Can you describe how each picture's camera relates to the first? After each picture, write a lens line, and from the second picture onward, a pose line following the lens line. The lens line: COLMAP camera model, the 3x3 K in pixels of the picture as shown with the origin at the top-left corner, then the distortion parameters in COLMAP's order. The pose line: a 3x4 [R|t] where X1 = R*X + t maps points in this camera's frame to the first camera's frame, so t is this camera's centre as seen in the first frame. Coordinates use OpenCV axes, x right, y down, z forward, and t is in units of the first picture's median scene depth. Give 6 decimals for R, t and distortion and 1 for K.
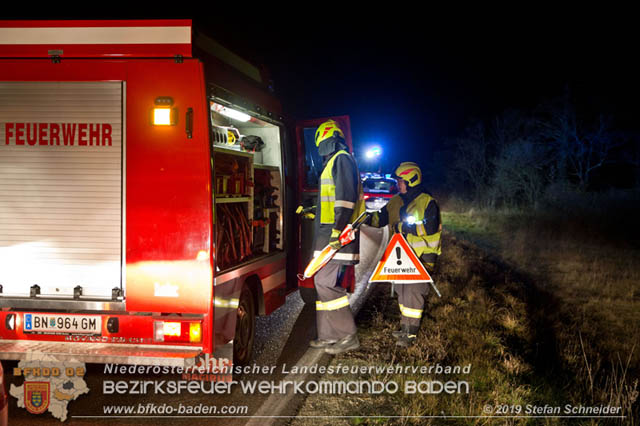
lens RADIAL K [[1023.9, 0, 306.3], [0, 1023.9, 214.0], [0, 0, 1]] dist [0.029269, -0.062229]
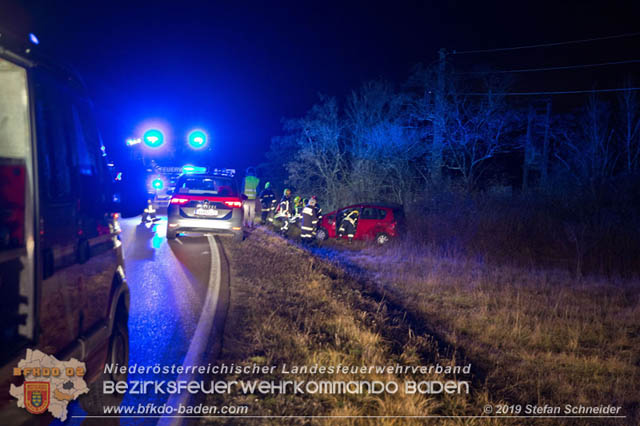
lens RADIAL K [[1023.9, 0, 306.3], [0, 1023.9, 214.0], [0, 0, 1]] dist [0.029269, -0.062229]
pose [[0.980730, -0.005017, 0.195304, 0.003576], [0.003237, 0.999950, 0.009429, -0.012403], [-0.195342, -0.008615, 0.980697, 0.274920]]
